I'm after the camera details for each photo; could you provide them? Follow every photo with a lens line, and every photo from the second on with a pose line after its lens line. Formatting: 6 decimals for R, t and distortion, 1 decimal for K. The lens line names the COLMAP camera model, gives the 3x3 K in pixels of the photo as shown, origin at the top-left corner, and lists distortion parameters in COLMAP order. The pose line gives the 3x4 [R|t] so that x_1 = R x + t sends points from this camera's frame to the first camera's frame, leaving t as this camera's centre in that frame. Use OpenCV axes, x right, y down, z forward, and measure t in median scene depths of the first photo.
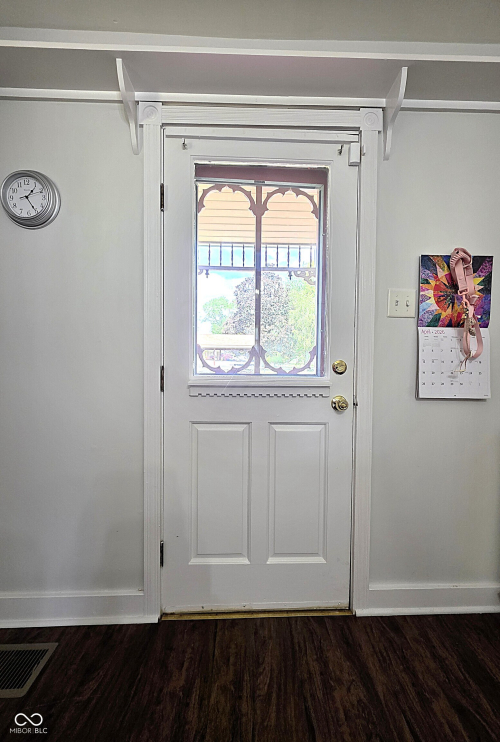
lens RADIAL K [[277.7, 0, 256.1], [0, 277.7, 370.7], [0, 0, 1]] dist [0.001045, 0.000080]
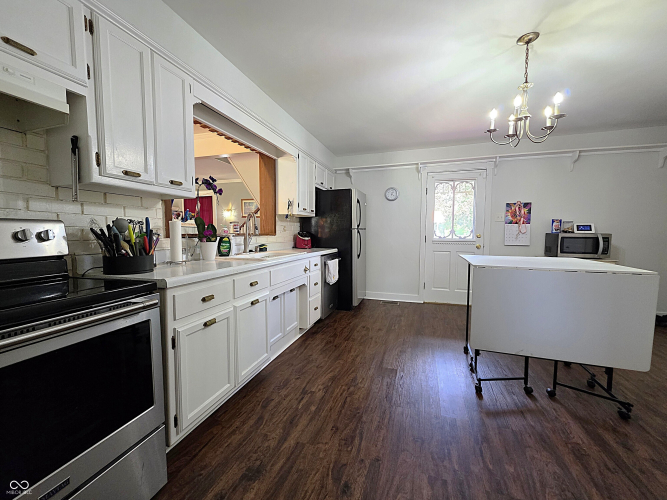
lens RADIAL K [[273.1, 0, 327.7], [0, 273.1, 248.4], [0, 0, 1]] dist [0.000689, -0.000466]
pose [[0.939398, 0.012683, -0.342594, -0.309302], [0.001309, 0.999175, 0.040580, 0.001304], [0.342826, -0.038569, 0.938607, -2.904435]]
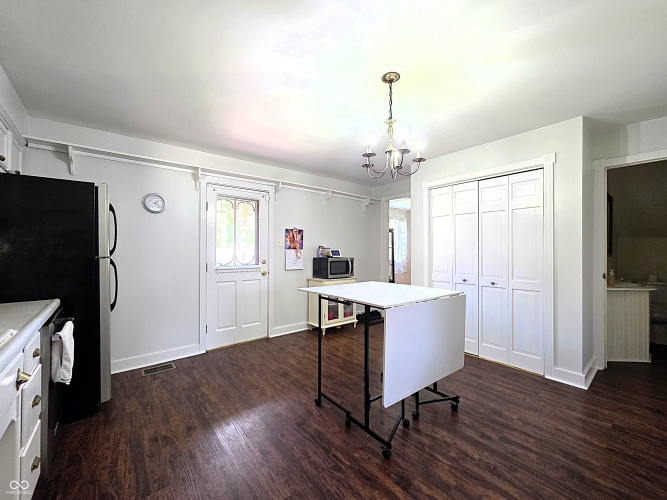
lens RADIAL K [[273.1, 0, 332.8], [0, 273.1, 248.9], [0, 0, 1]] dist [0.000689, -0.000466]
pose [[0.786967, -0.005974, 0.616966, -1.048337], [0.020134, 0.999669, -0.016002, -0.096216], [-0.616667, 0.025015, 0.786827, -2.040177]]
